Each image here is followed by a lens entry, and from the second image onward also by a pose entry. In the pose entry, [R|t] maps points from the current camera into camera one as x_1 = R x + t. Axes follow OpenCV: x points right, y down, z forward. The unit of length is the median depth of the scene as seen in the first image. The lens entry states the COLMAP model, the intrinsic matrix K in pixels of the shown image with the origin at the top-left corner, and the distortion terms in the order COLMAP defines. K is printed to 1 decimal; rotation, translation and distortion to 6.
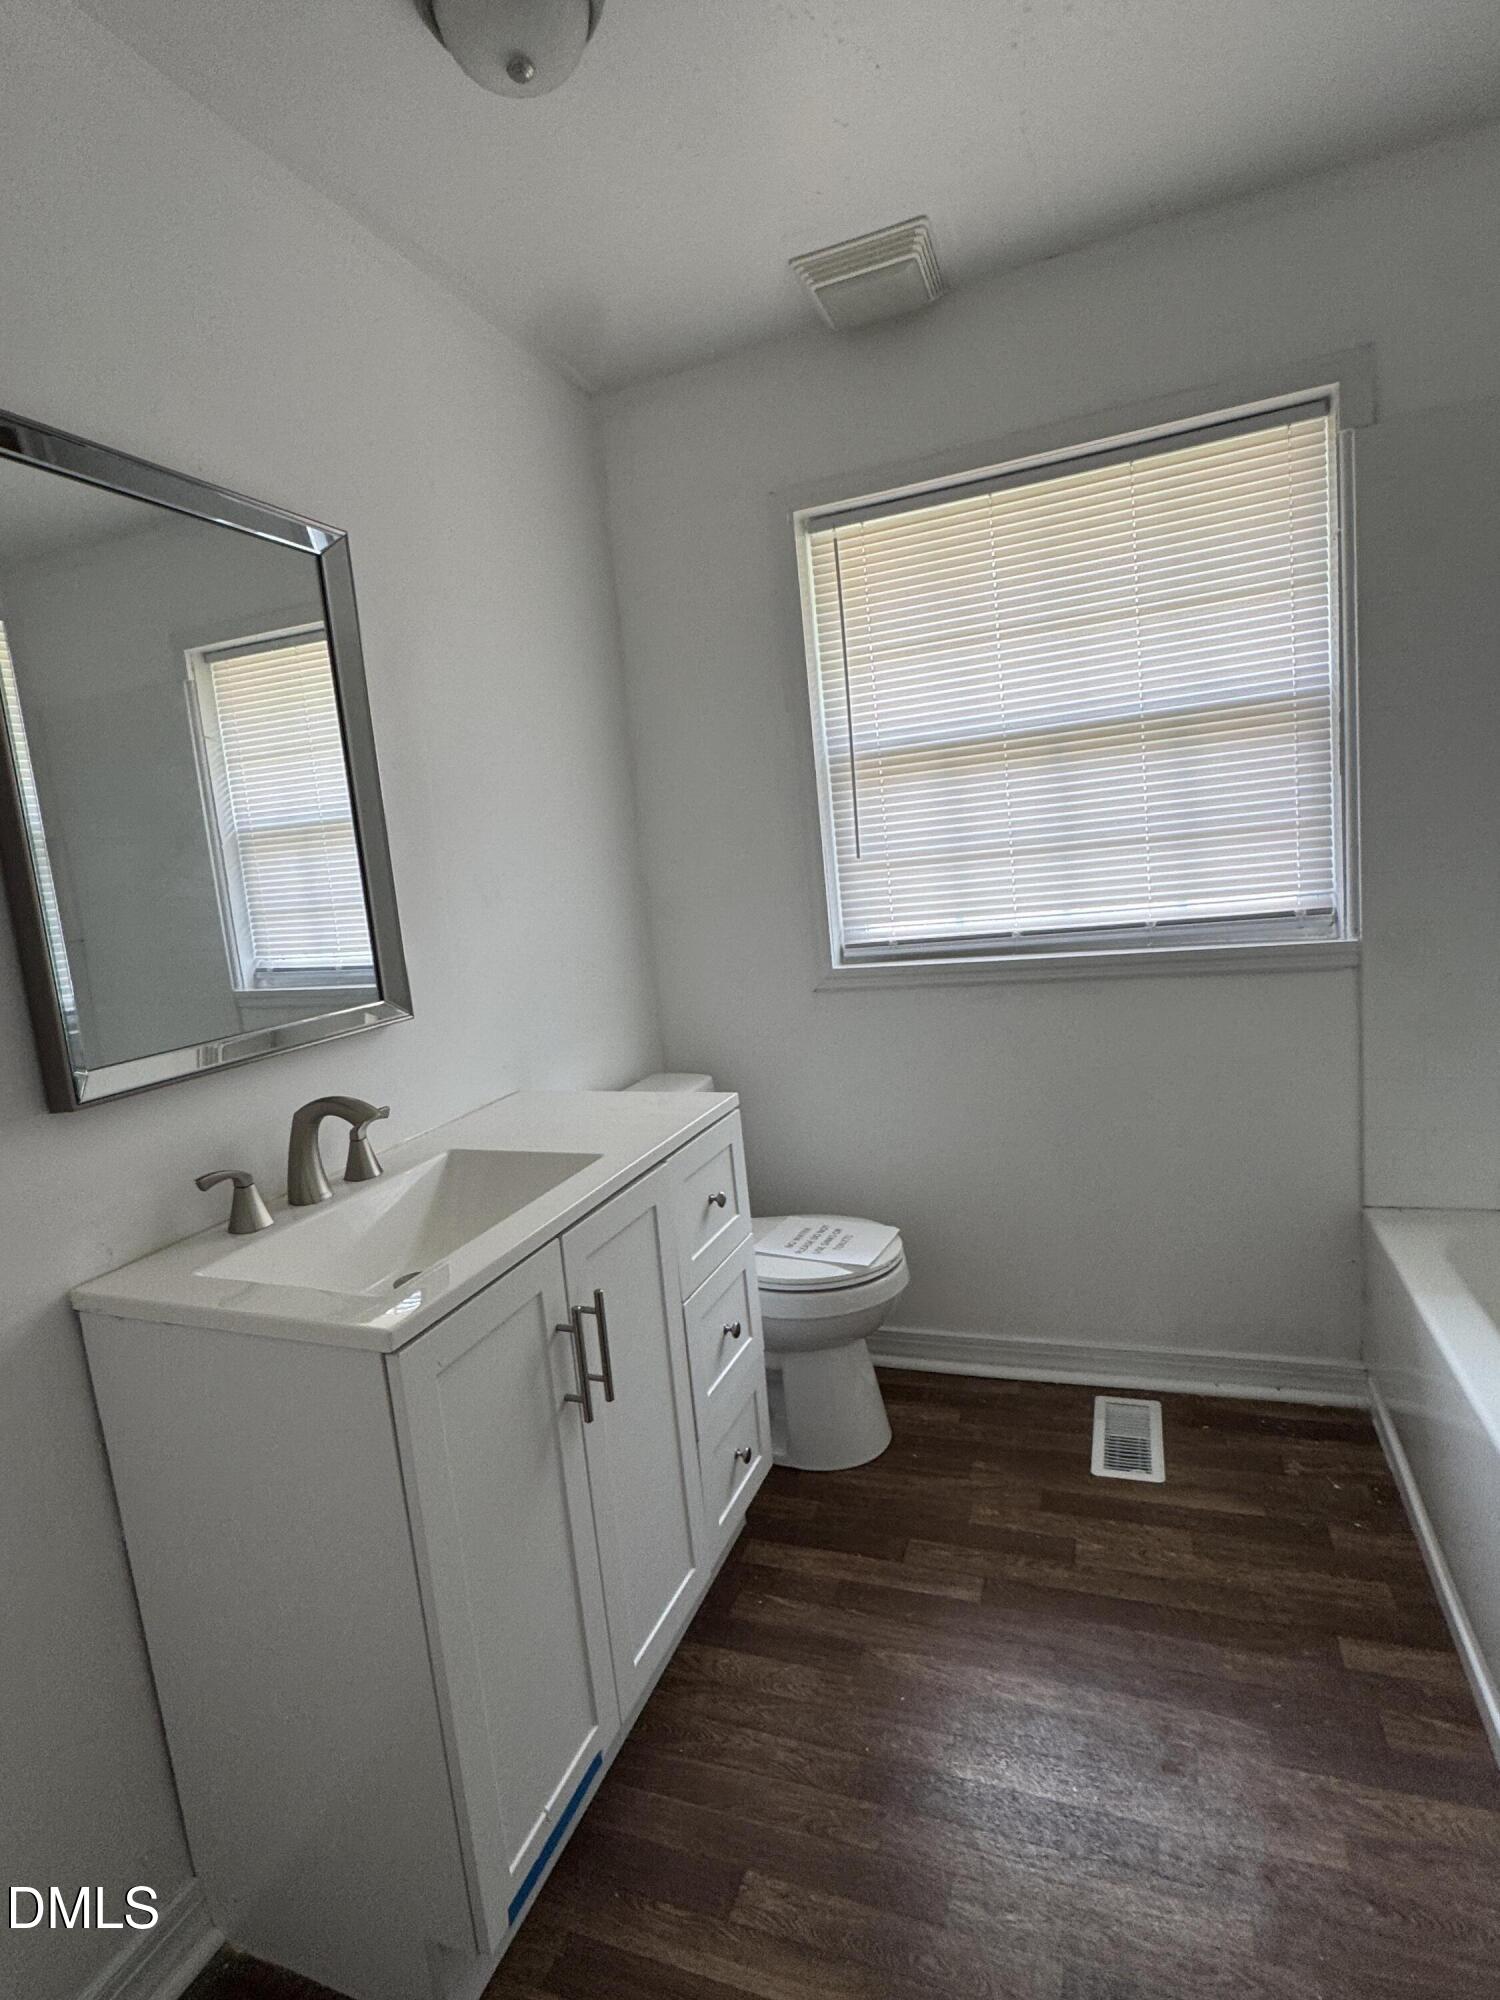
lens RADIAL K [[994.2, 0, 750.0], [0, 994.2, 1000.0], [0, 0, 1]] dist [-0.000376, 0.000339]
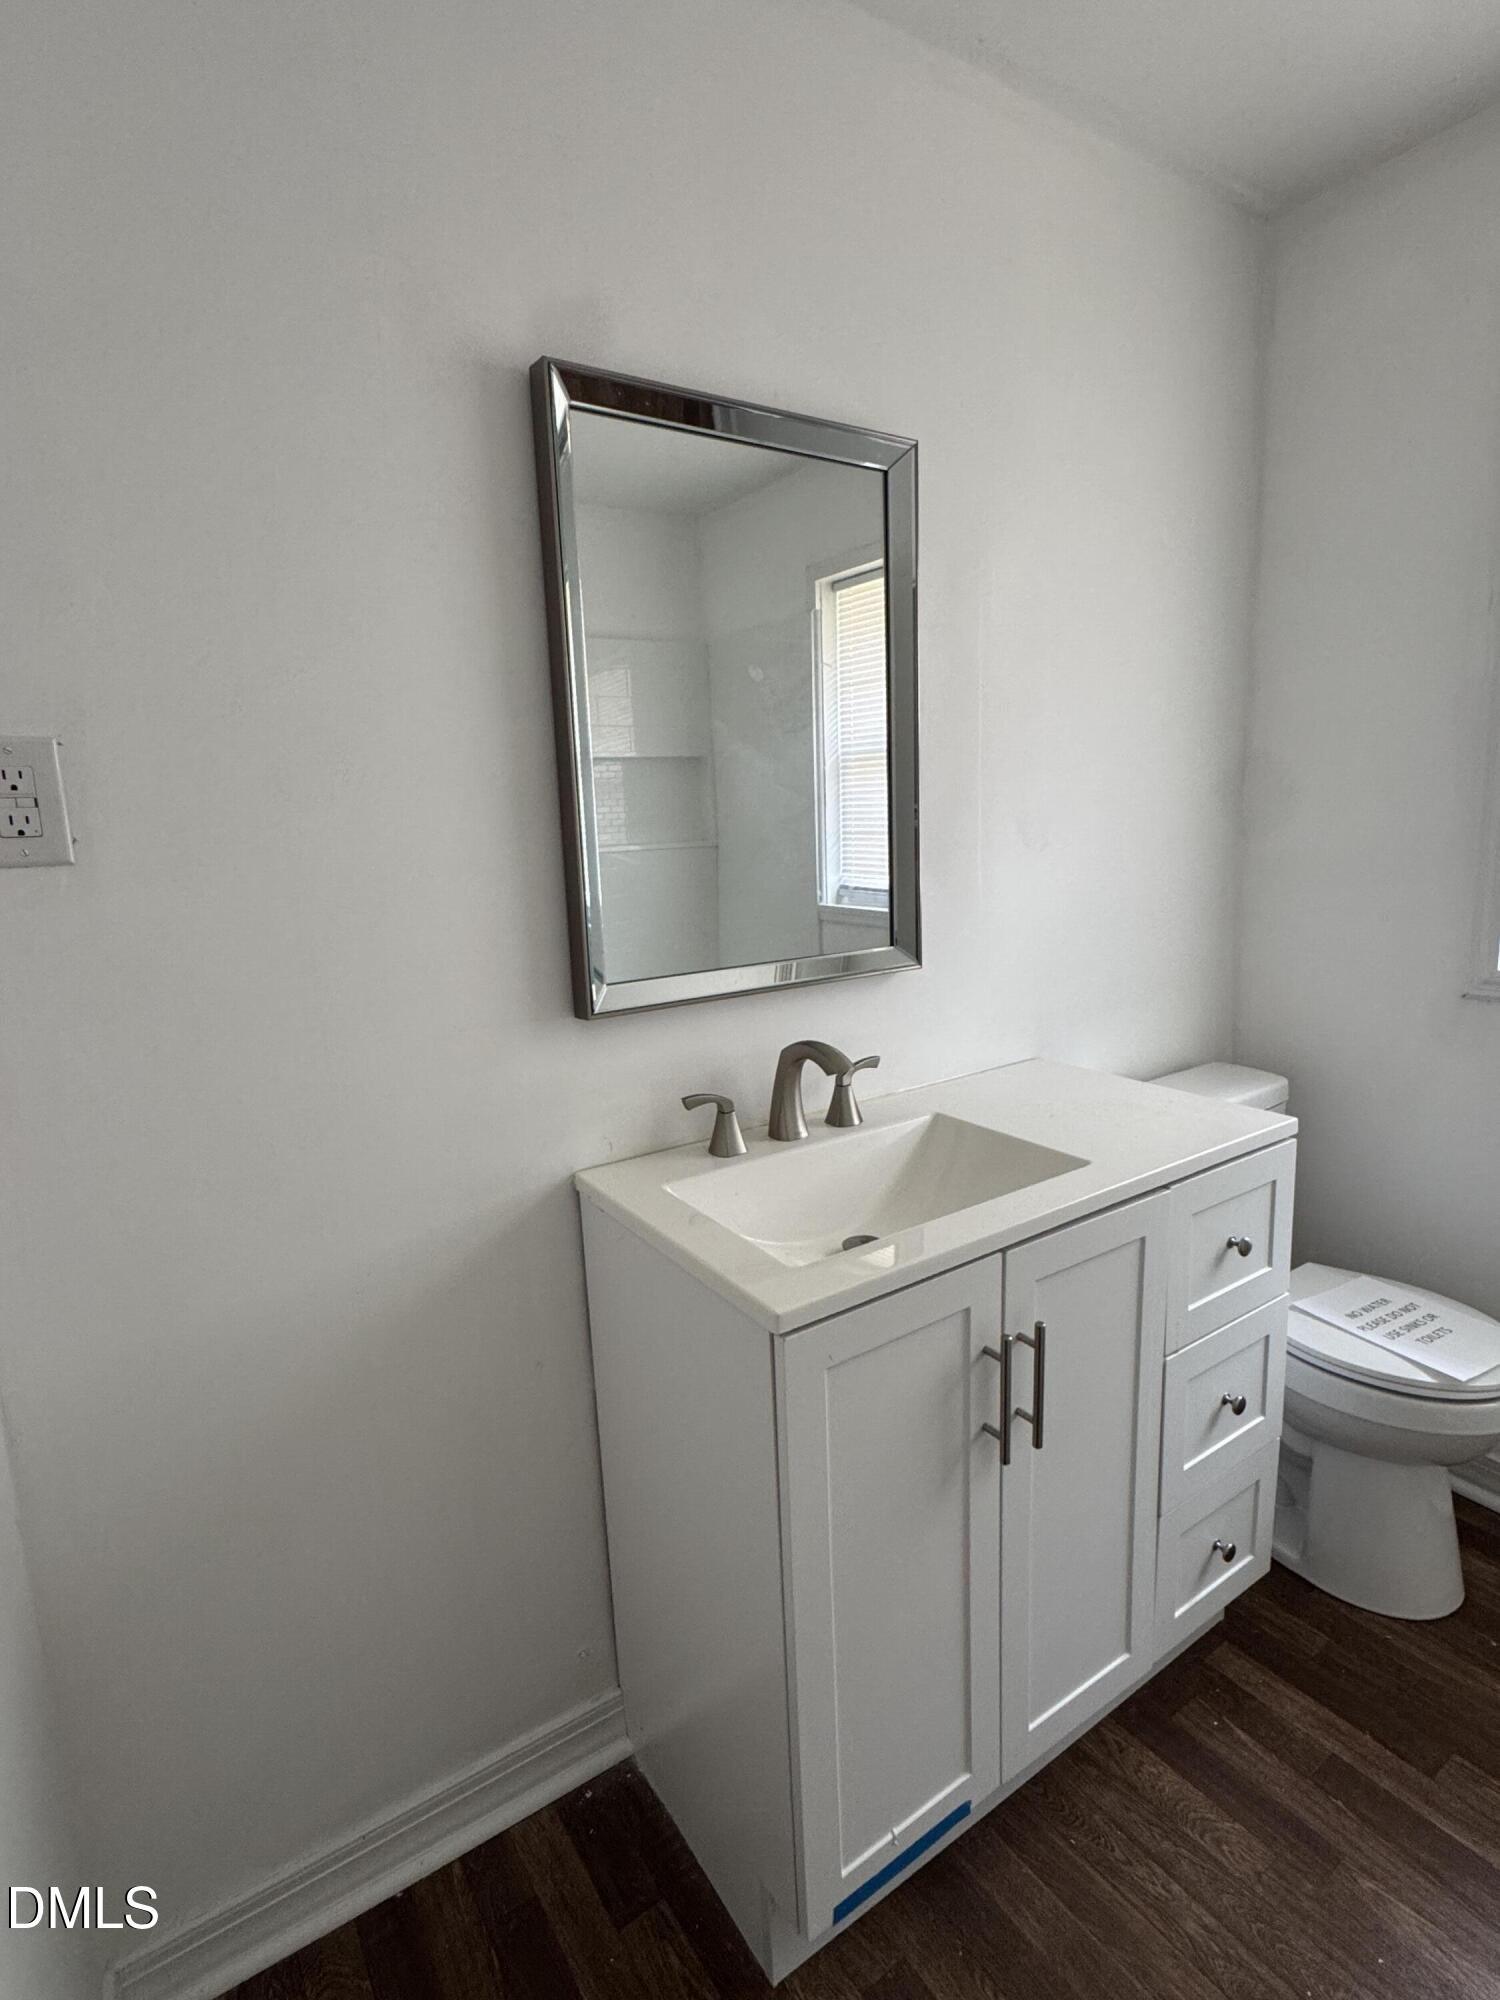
lens RADIAL K [[994.2, 0, 750.0], [0, 994.2, 1000.0], [0, 0, 1]] dist [-0.000376, 0.000339]
pose [[0.819458, 0.161950, -0.549782, 0.057613], [-0.117939, 0.986367, 0.114765, -0.044268], [0.560873, -0.029205, 0.827387, 0.130036]]
